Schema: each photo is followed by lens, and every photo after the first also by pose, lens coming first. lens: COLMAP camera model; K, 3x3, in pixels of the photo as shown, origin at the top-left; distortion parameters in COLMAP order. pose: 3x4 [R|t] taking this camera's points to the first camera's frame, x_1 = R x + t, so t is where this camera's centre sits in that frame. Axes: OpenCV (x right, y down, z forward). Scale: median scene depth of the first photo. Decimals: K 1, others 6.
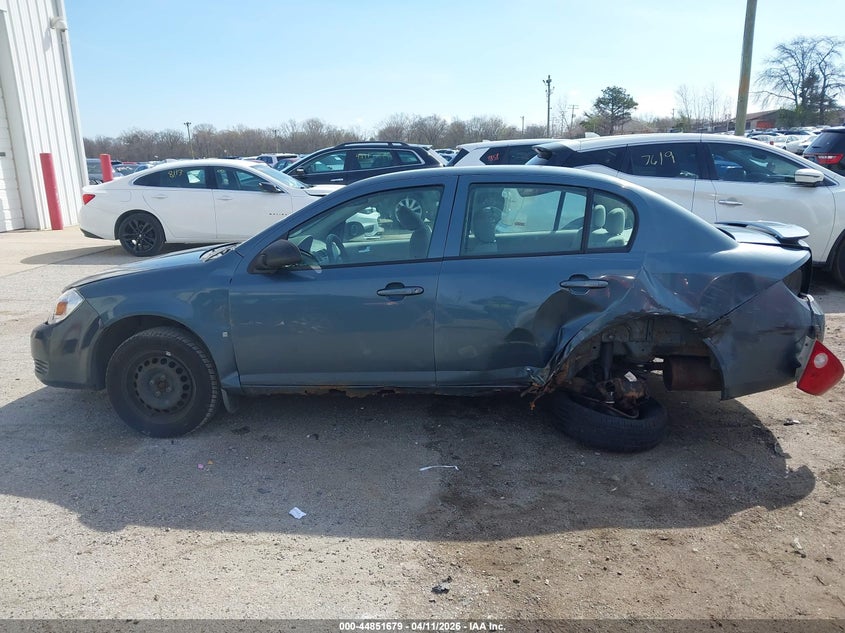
lens RADIAL K [[678.2, 0, 422.5], [0, 678.2, 316.5], [0, 0, 1]] dist [0.011266, -0.005458]
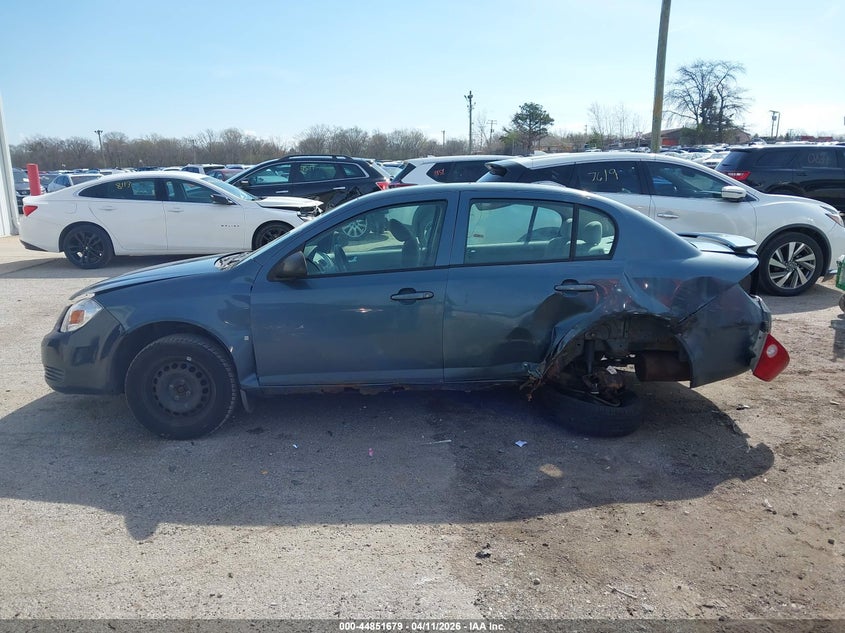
lens RADIAL K [[678.2, 0, 422.5], [0, 678.2, 316.5], [0, 0, 1]] dist [0.011266, -0.005458]
pose [[0.993279, -0.015237, 0.114738, -0.131405], [0.017176, 0.999725, -0.015935, 0.012268], [-0.114464, 0.017799, 0.993268, -0.084536]]
